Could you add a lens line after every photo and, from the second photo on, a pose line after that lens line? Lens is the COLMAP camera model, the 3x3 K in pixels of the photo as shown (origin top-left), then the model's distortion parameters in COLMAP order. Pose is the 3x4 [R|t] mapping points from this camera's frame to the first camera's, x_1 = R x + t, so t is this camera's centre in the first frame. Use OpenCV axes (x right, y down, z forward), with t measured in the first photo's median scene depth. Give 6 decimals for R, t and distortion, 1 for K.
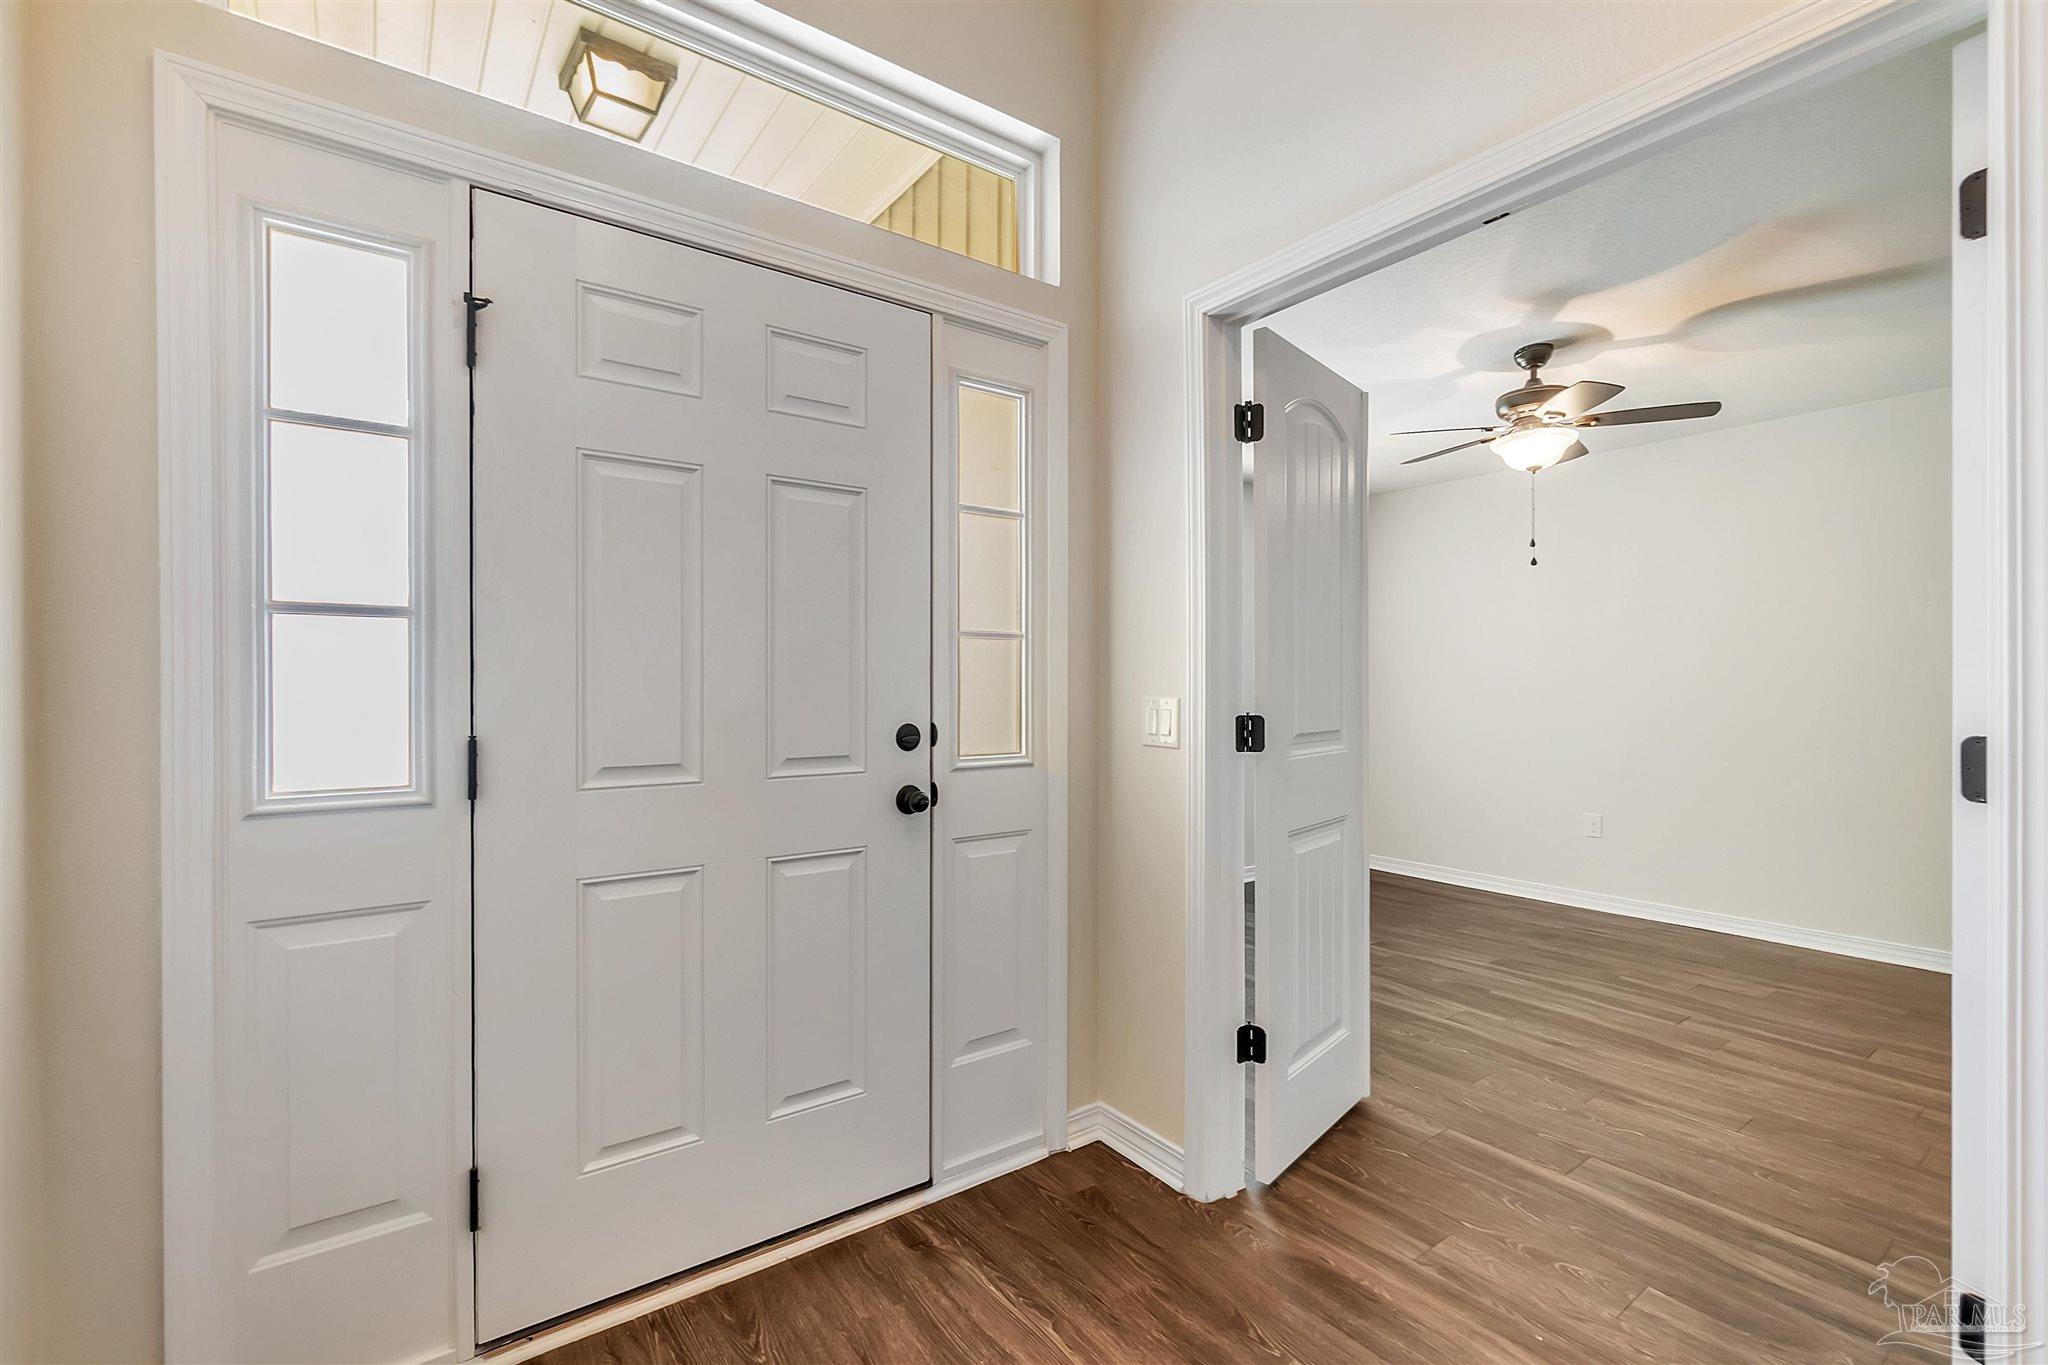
lens RADIAL K [[894.1, 0, 1021.2], [0, 894.1, 690.1], [0, 0, 1]] dist [-0.004350, -0.002536]
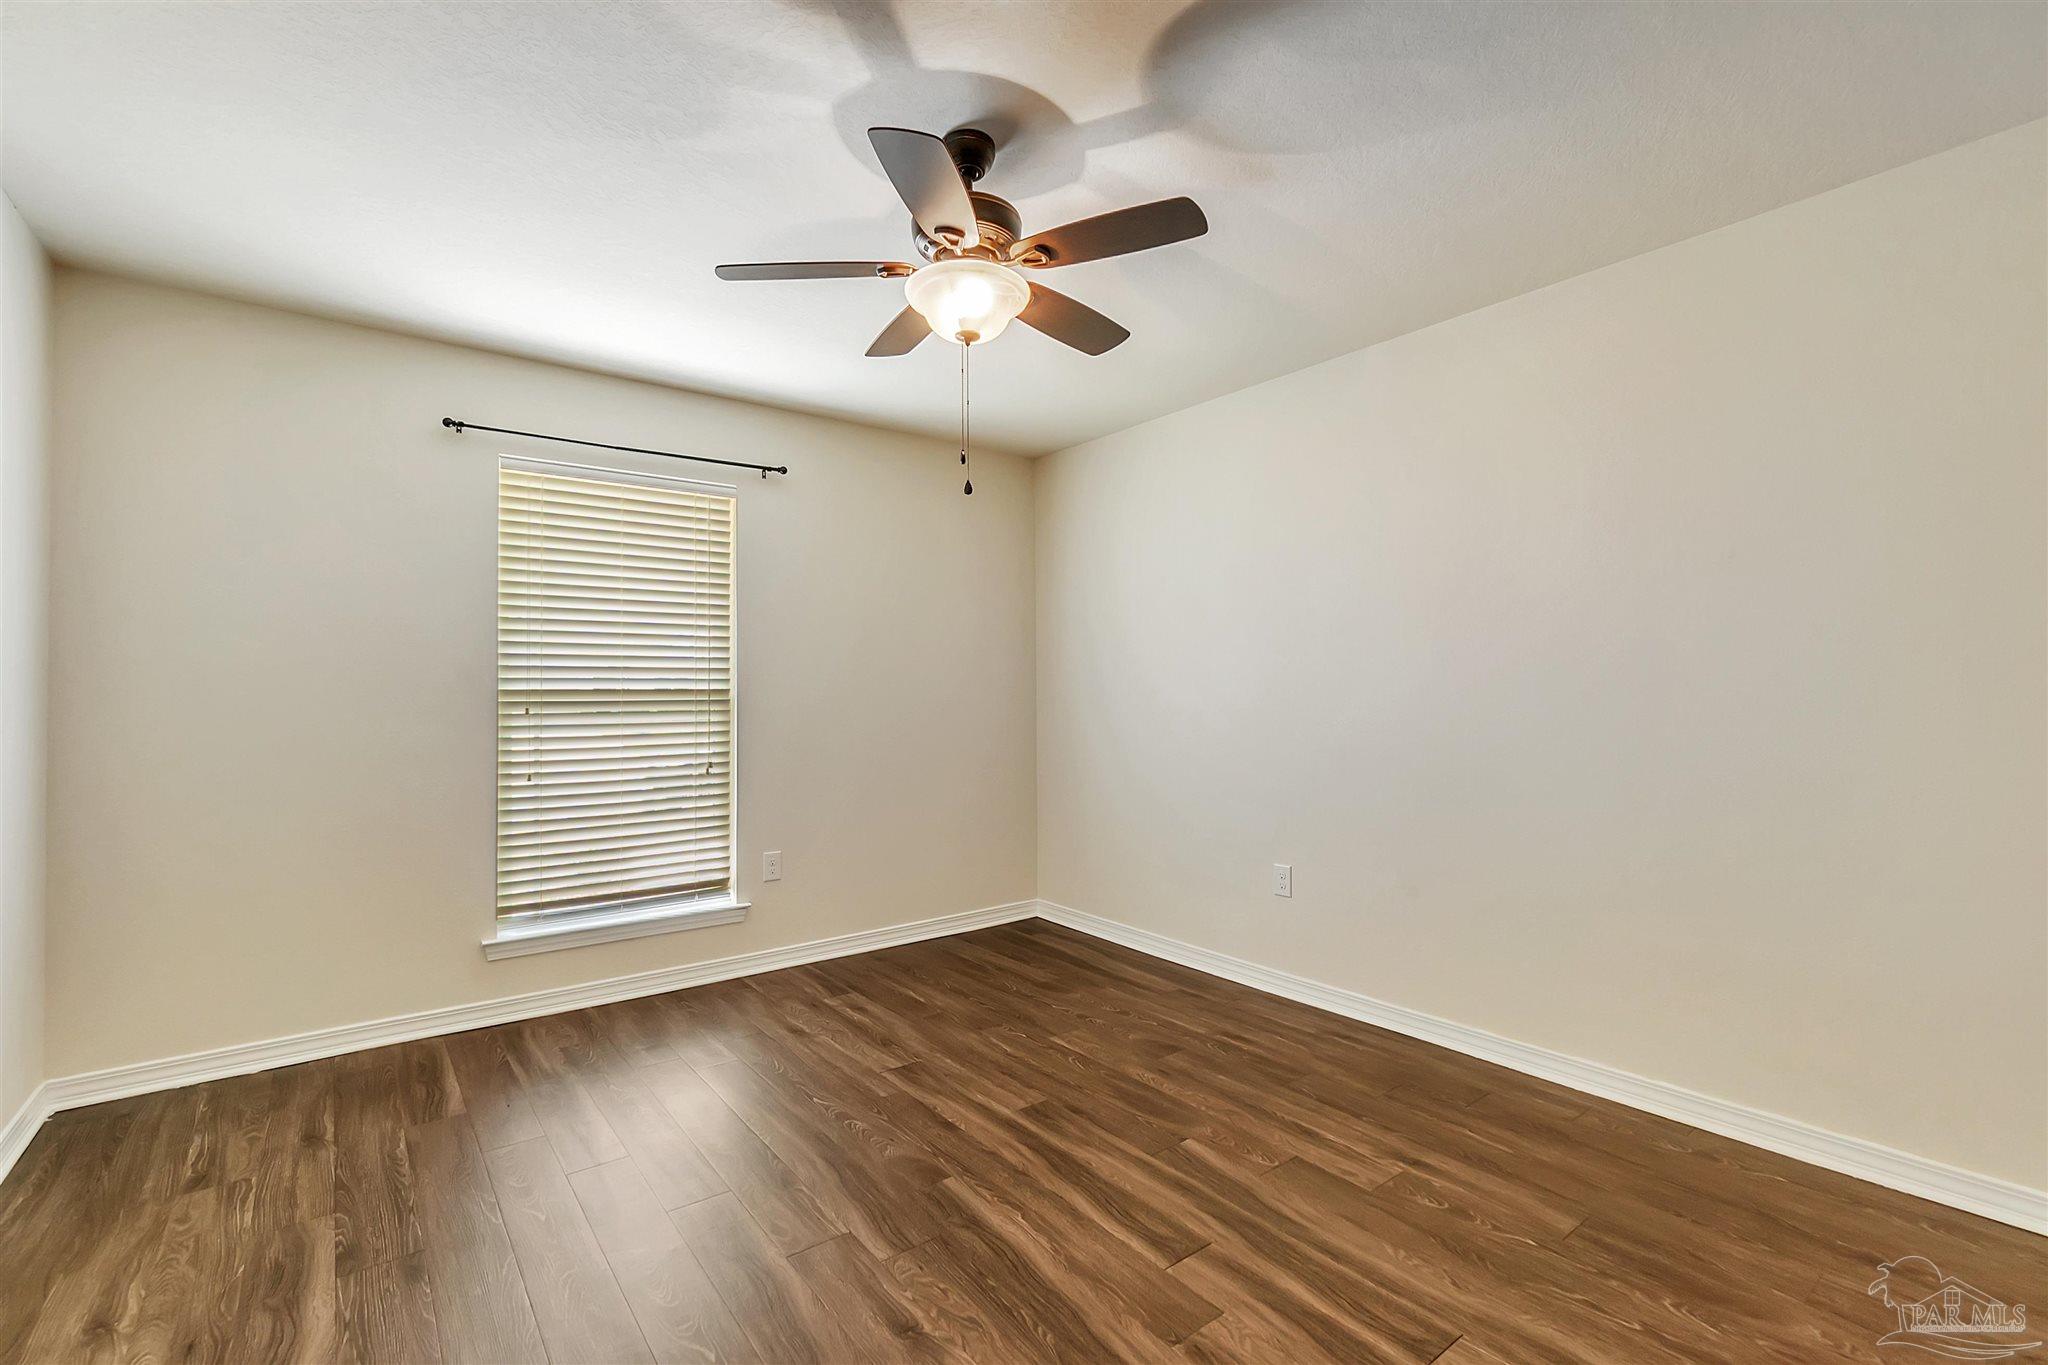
lens RADIAL K [[894.1, 0, 1015.6], [0, 894.1, 680.1], [0, 0, 1]] dist [-0.004350, -0.002536]
pose [[0.999817, -0.006372, 0.018058, 0.569503], [0.006654, 0.999856, -0.015629, -0.002423], [-0.017956, 0.015746, 0.999715, 0.370669]]
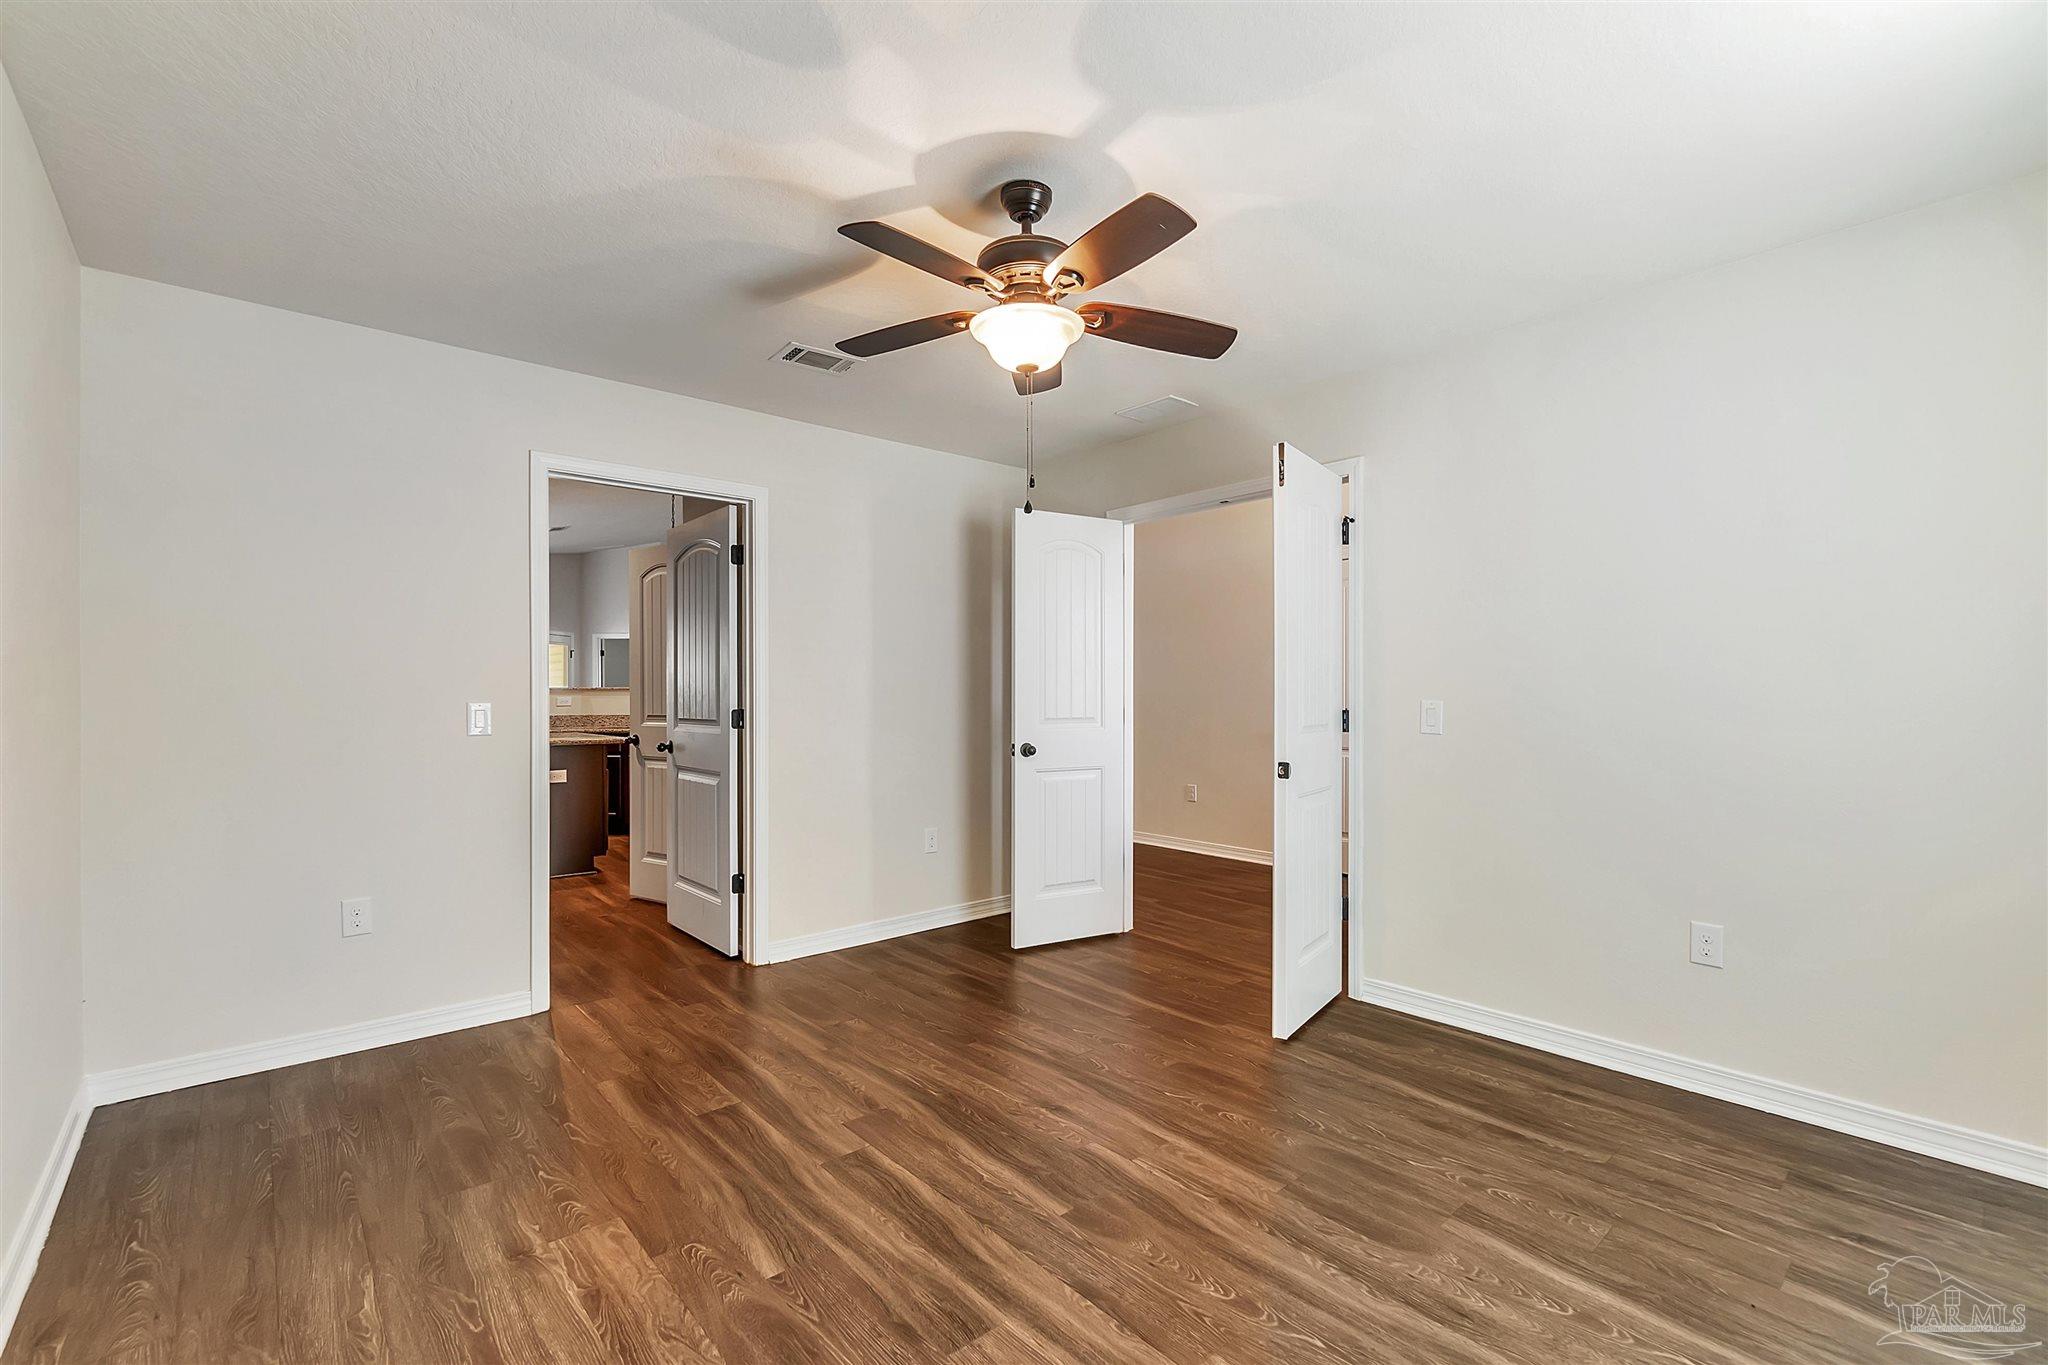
lens RADIAL K [[894.1, 0, 1027.0], [0, 894.1, 690.1], [0, 0, 1]] dist [-0.004350, -0.002536]
pose [[-0.996081, -0.001848, -0.088430, 0.607902], [-0.001504, 0.999991, -0.003956, -0.004402], [0.088437, -0.003807, -0.996075, 1.598221]]
